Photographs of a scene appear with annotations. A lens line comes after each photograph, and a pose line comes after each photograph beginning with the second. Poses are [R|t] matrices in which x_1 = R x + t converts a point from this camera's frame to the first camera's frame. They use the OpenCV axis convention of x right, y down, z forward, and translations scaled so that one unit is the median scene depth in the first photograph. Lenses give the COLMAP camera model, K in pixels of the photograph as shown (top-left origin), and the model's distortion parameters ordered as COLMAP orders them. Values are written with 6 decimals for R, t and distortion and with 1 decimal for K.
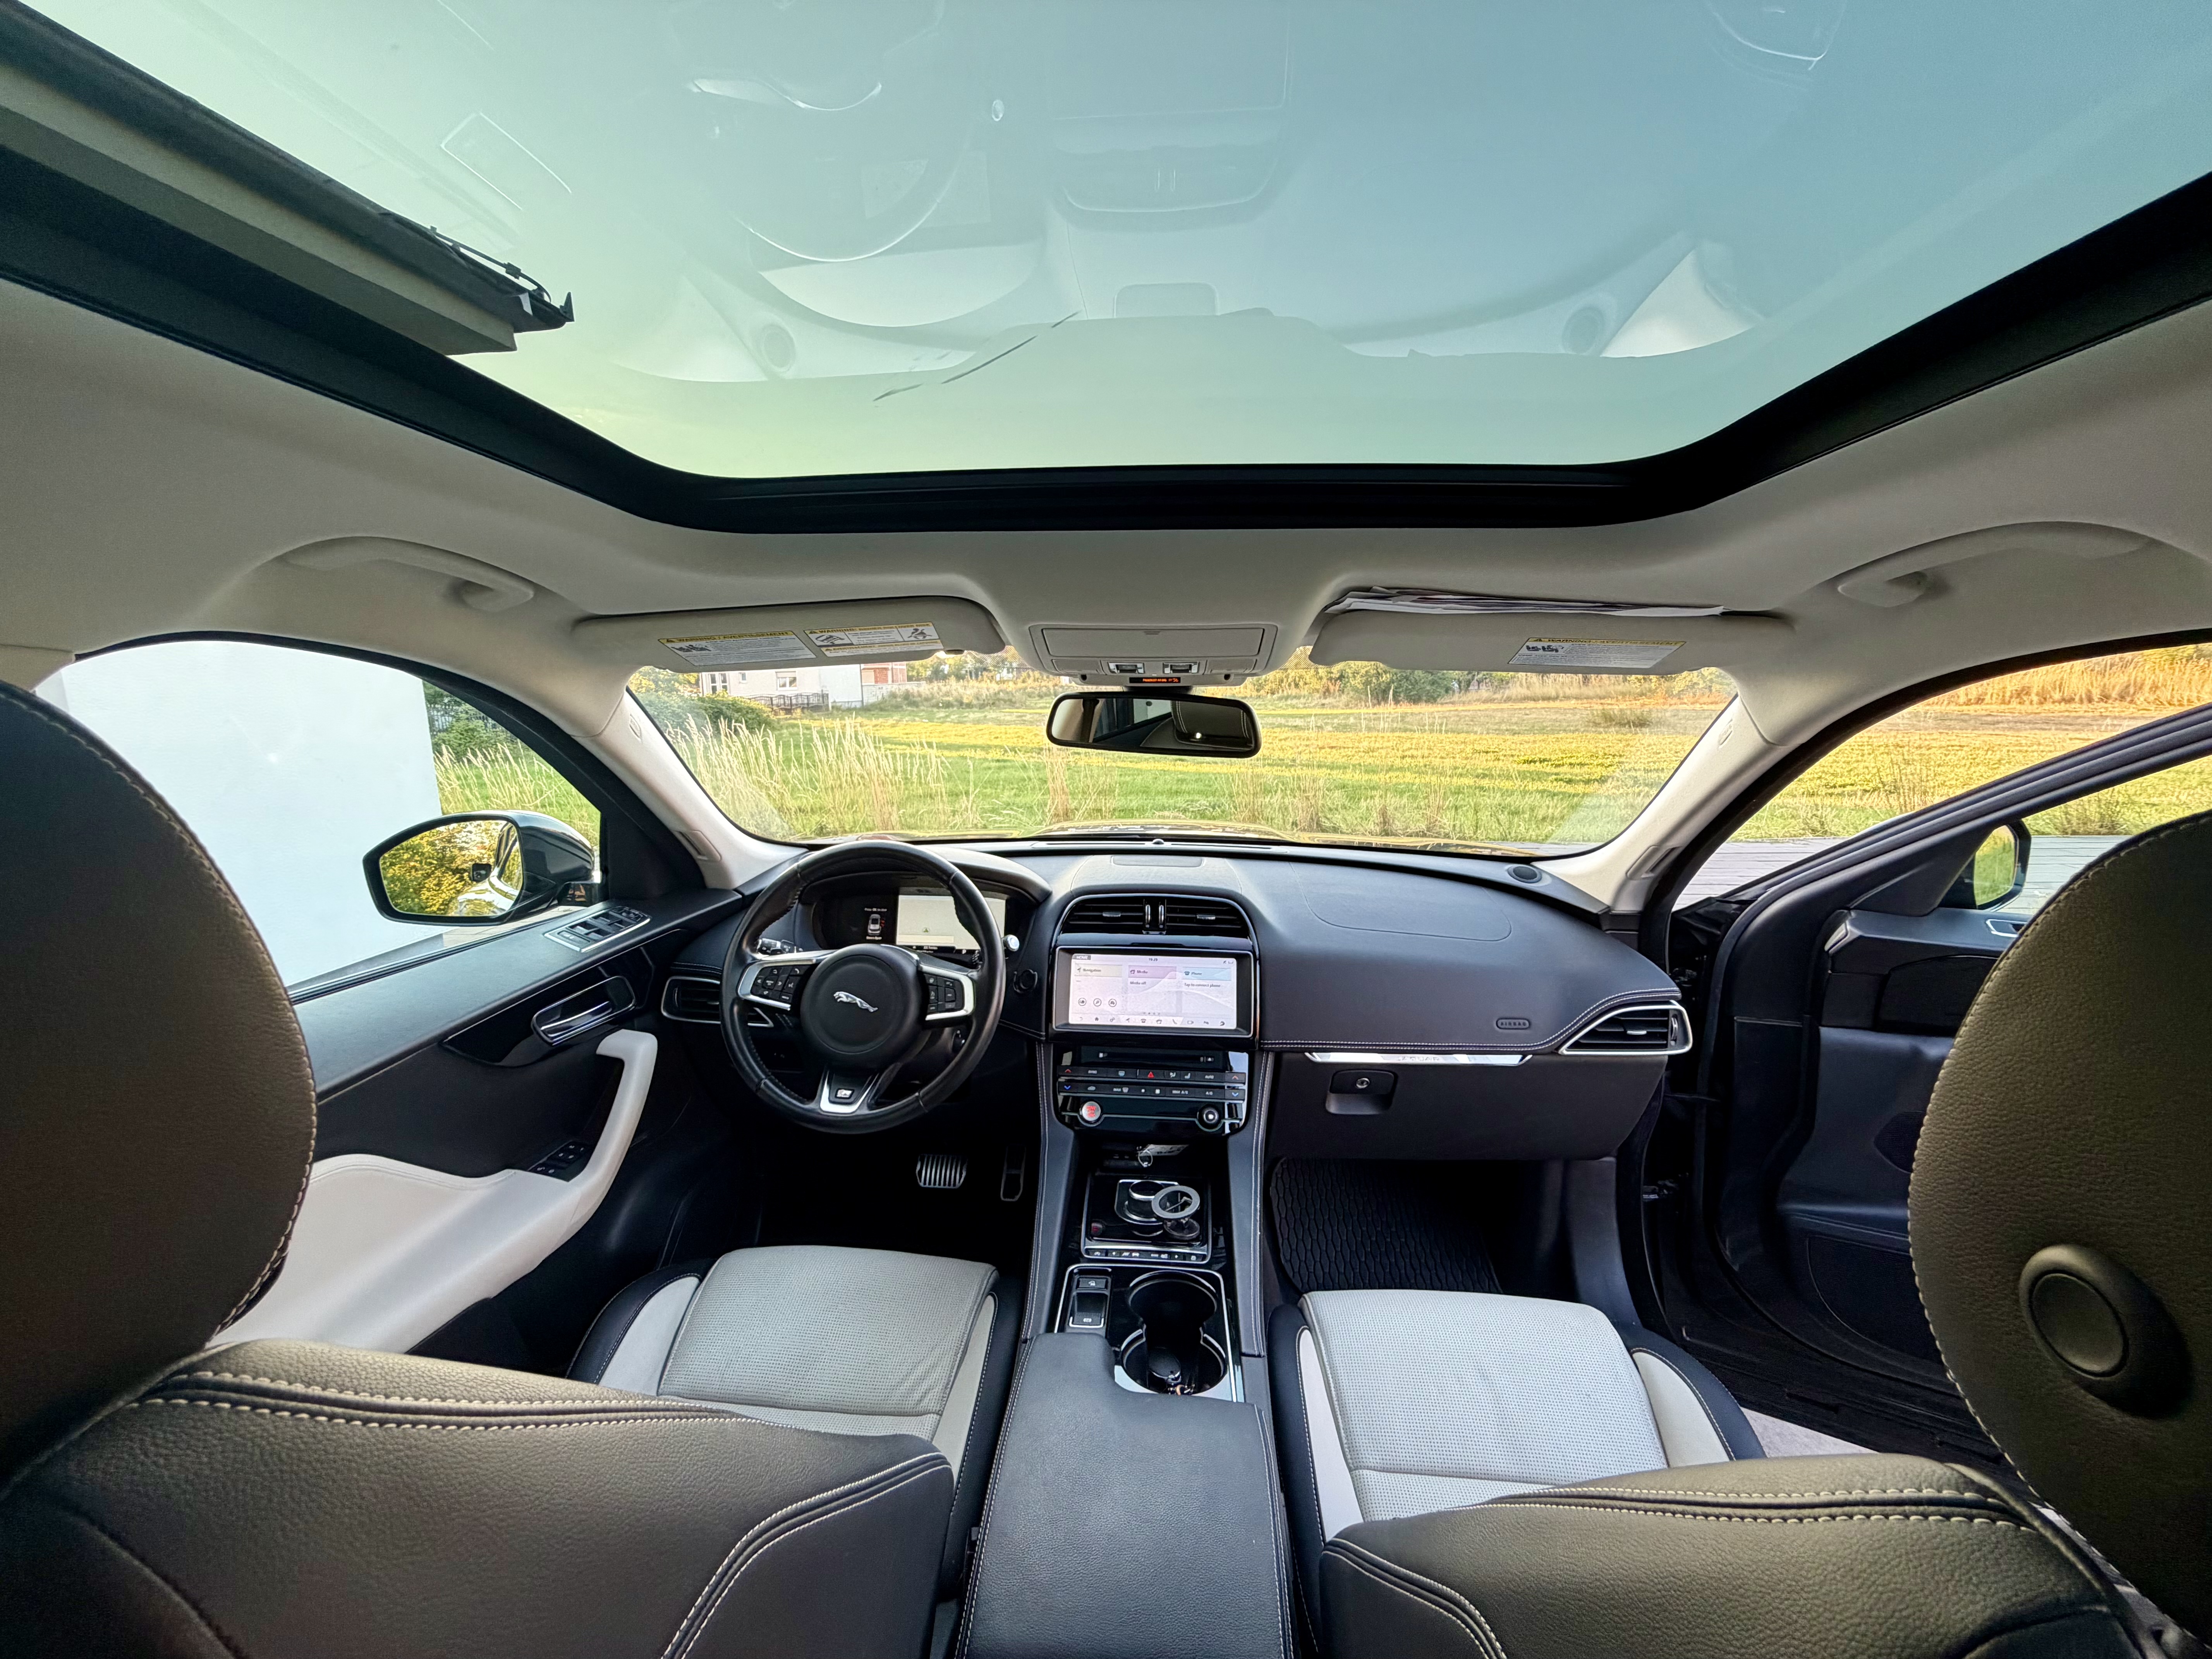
lens RADIAL K [[882.0, 0, 1103.1], [0, 882.0, 820.9], [0, 0, 1]] dist [-0.002568, -0.000669]
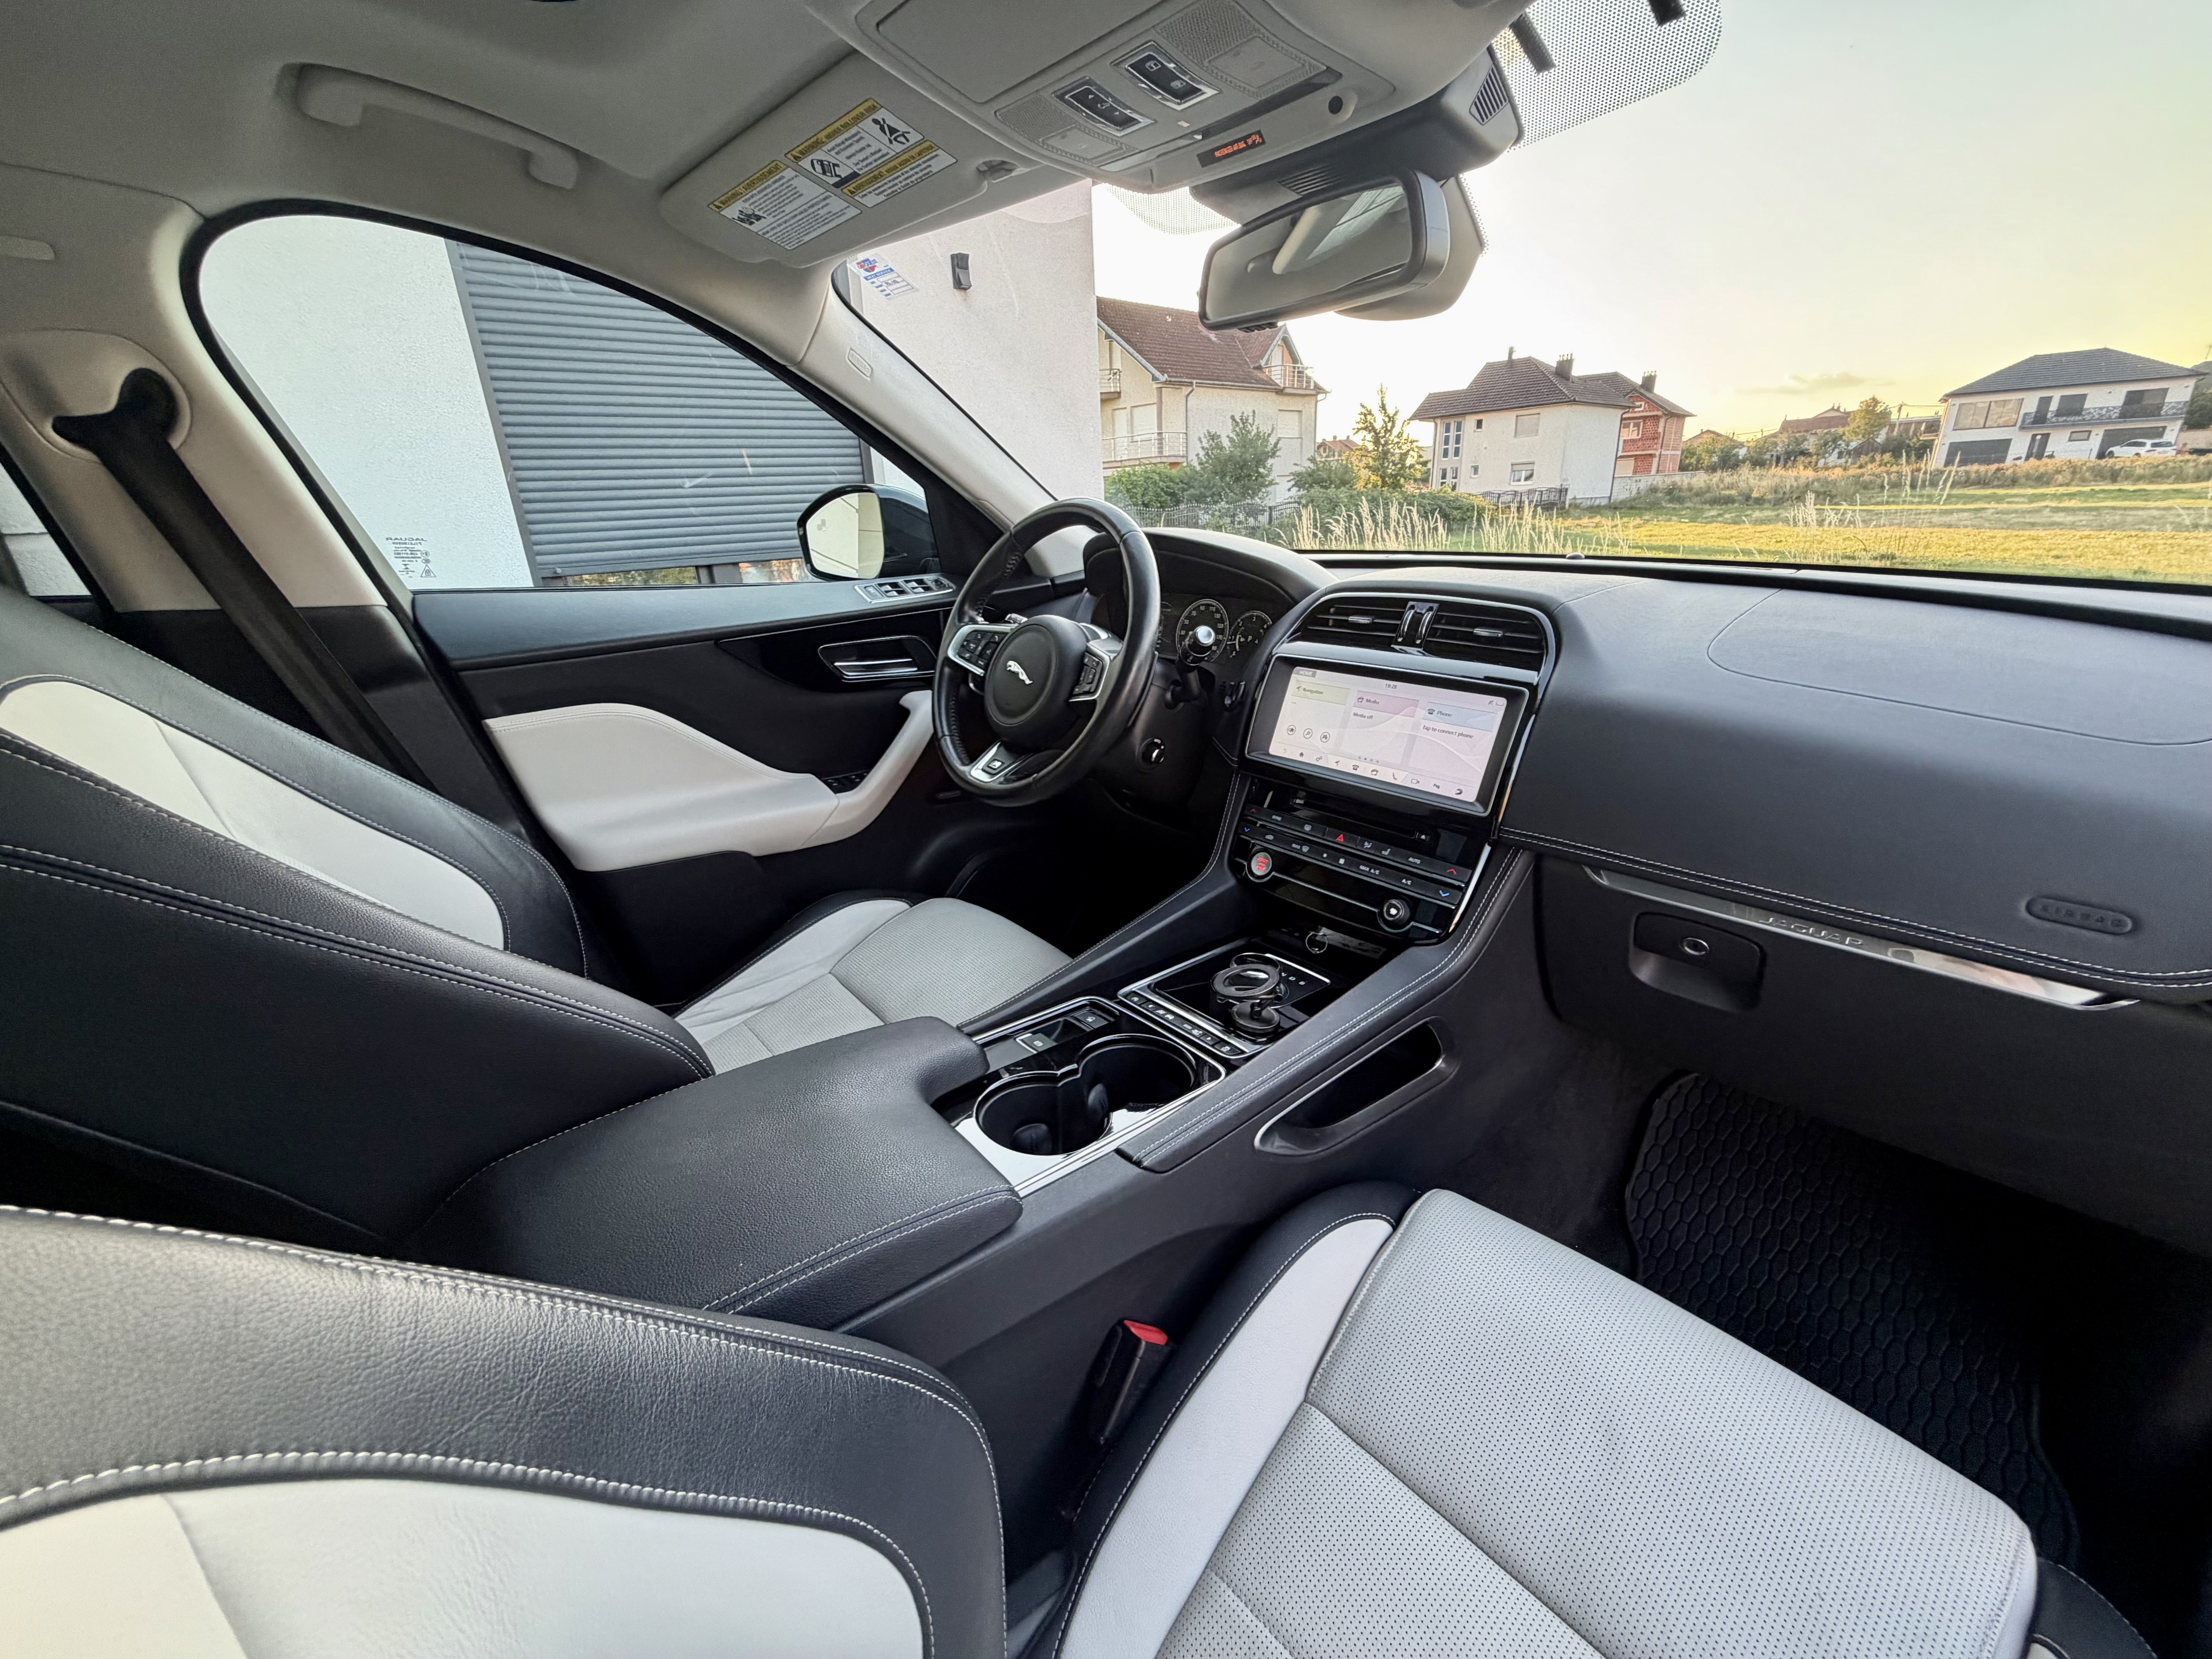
lens RADIAL K [[882.0, 0, 1098.9], [0, 882.0, 838.5], [0, 0, 1]] dist [-0.002568, -0.000669]
pose [[0.718939, 0.235904, -0.653817, 0.375767], [-0.080777, 0.962627, 0.258503, 0.112597], [0.690364, -0.133035, 0.711126, 0.334126]]
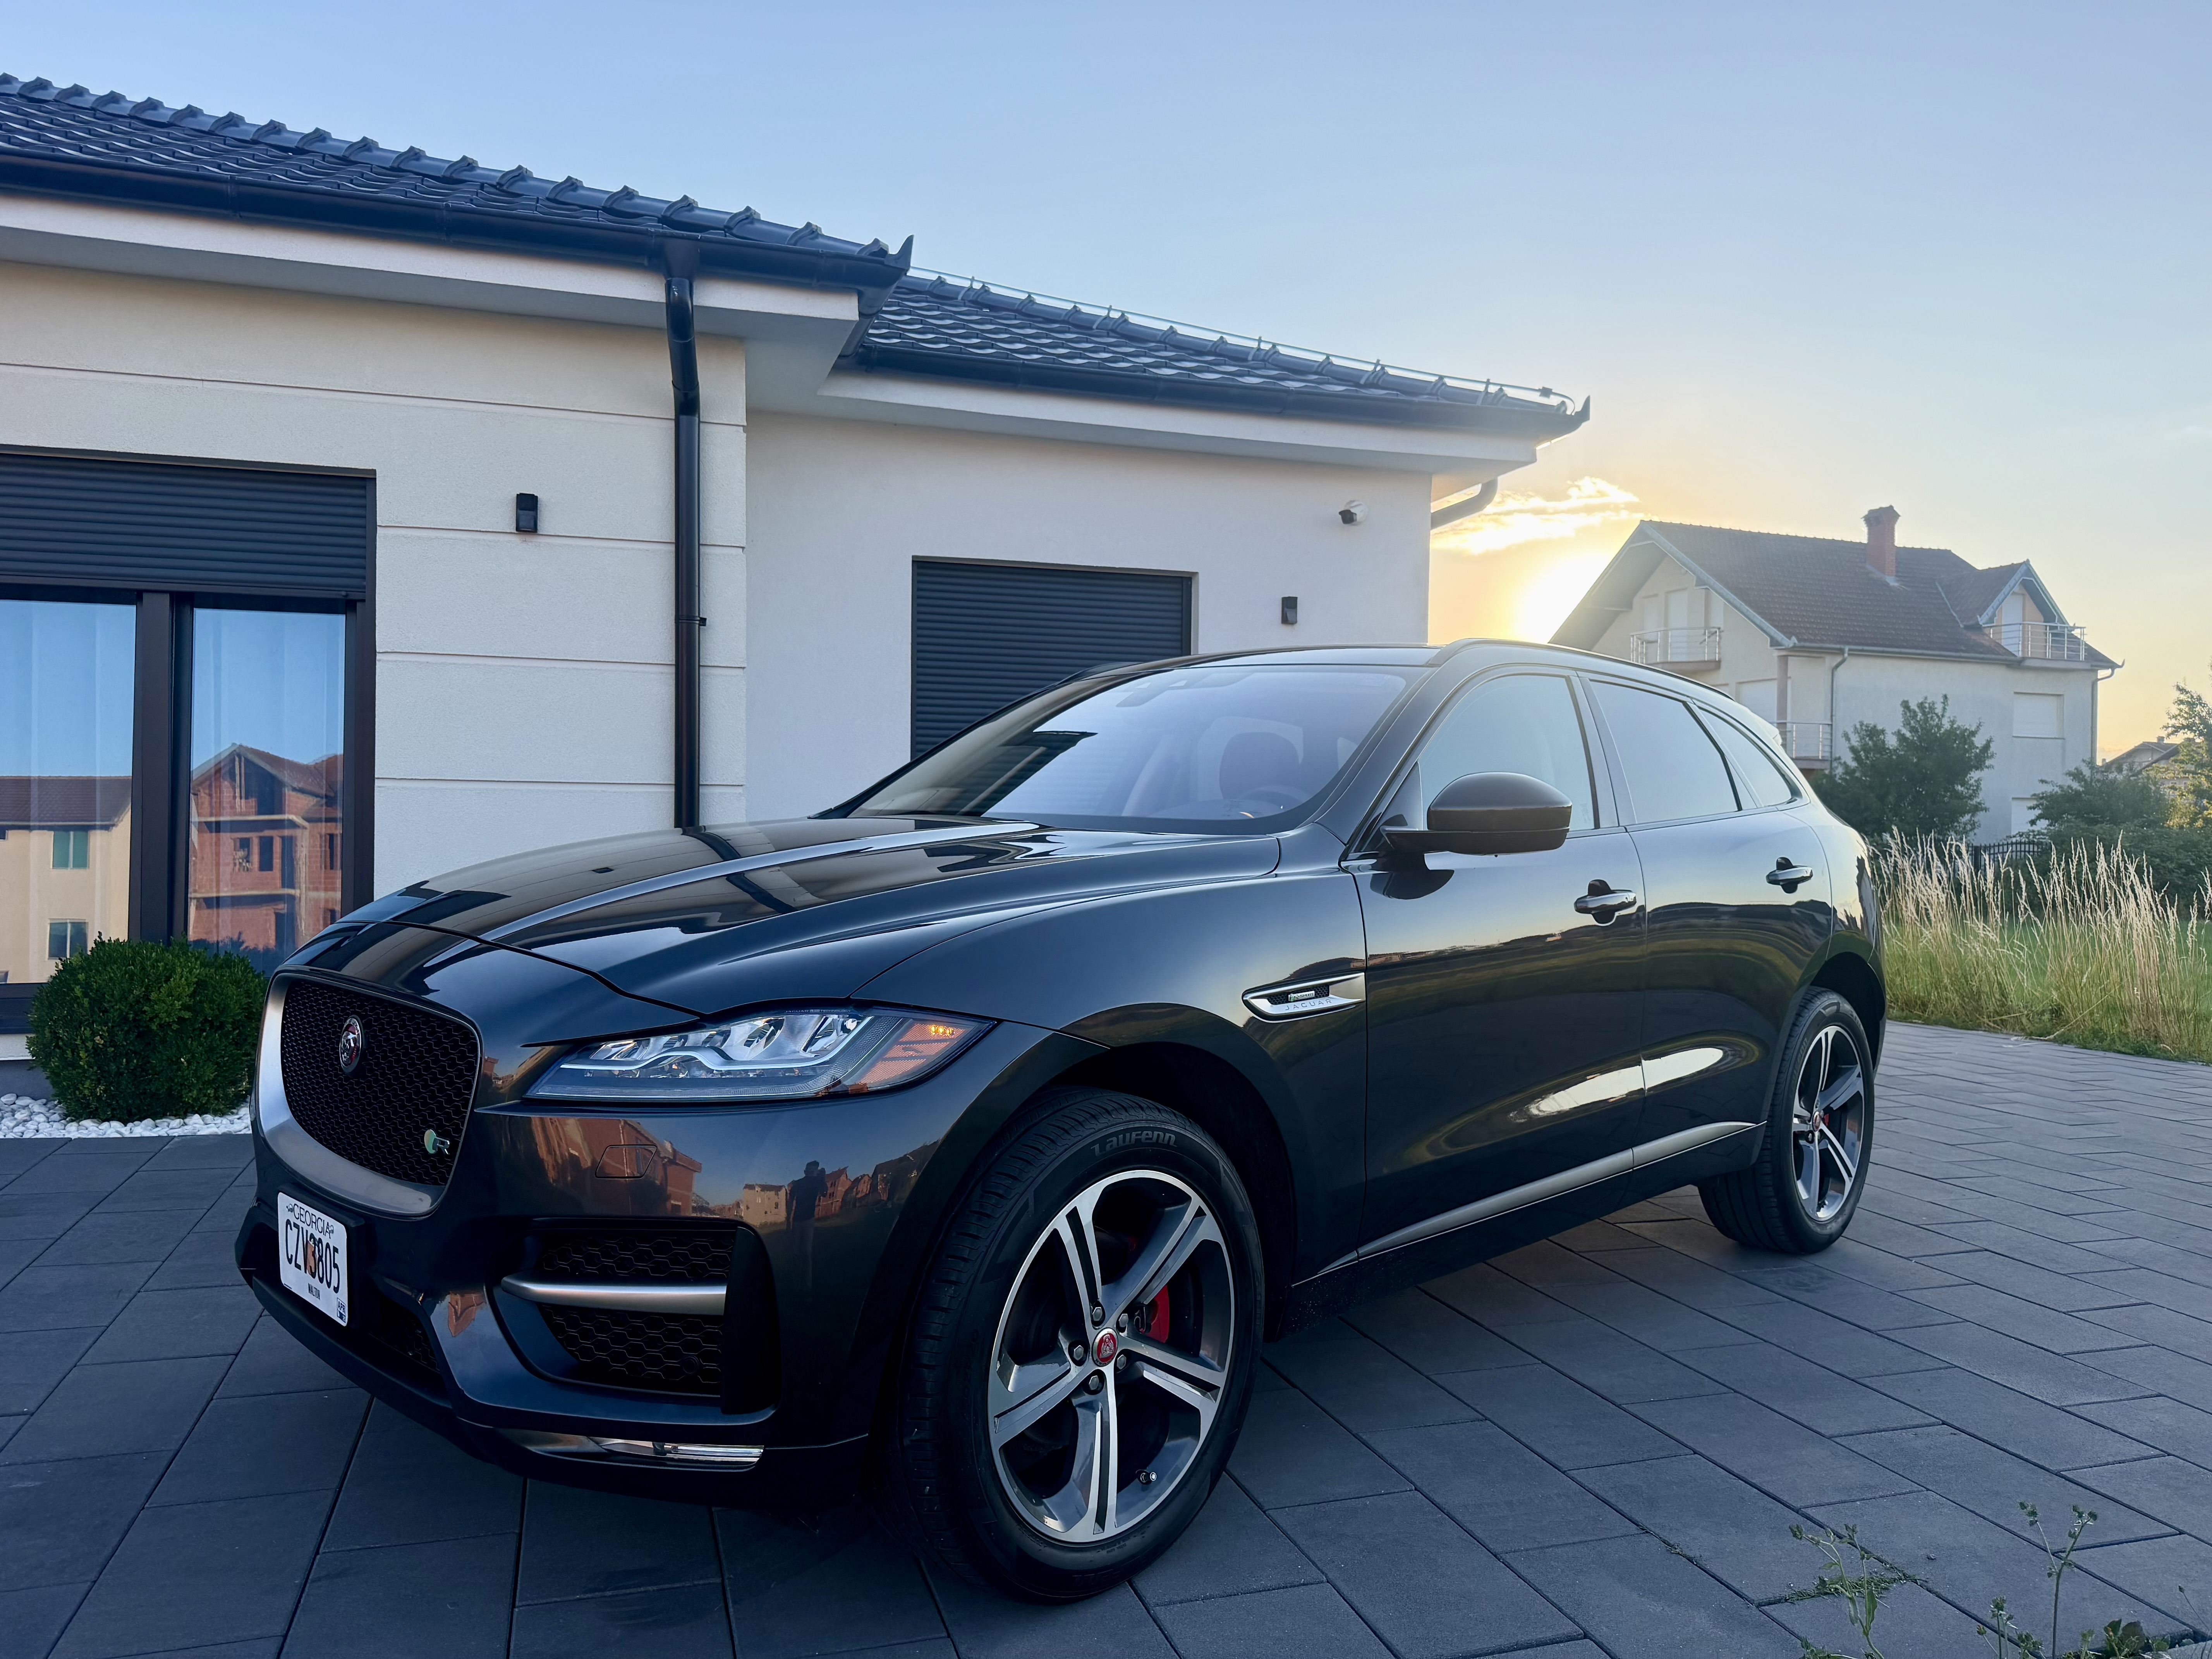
lens RADIAL K [[1578.7, 0, 1092.9], [0, 1578.7, 839.4], [0, 0, 1]] dist [0.024855, -0.037983]
pose [[0.407656, 0.030600, -0.912623, 3.031914], [-0.161227, 0.986148, -0.038953, 0.311834], [0.898789, 0.163019, 0.406943, -0.674489]]
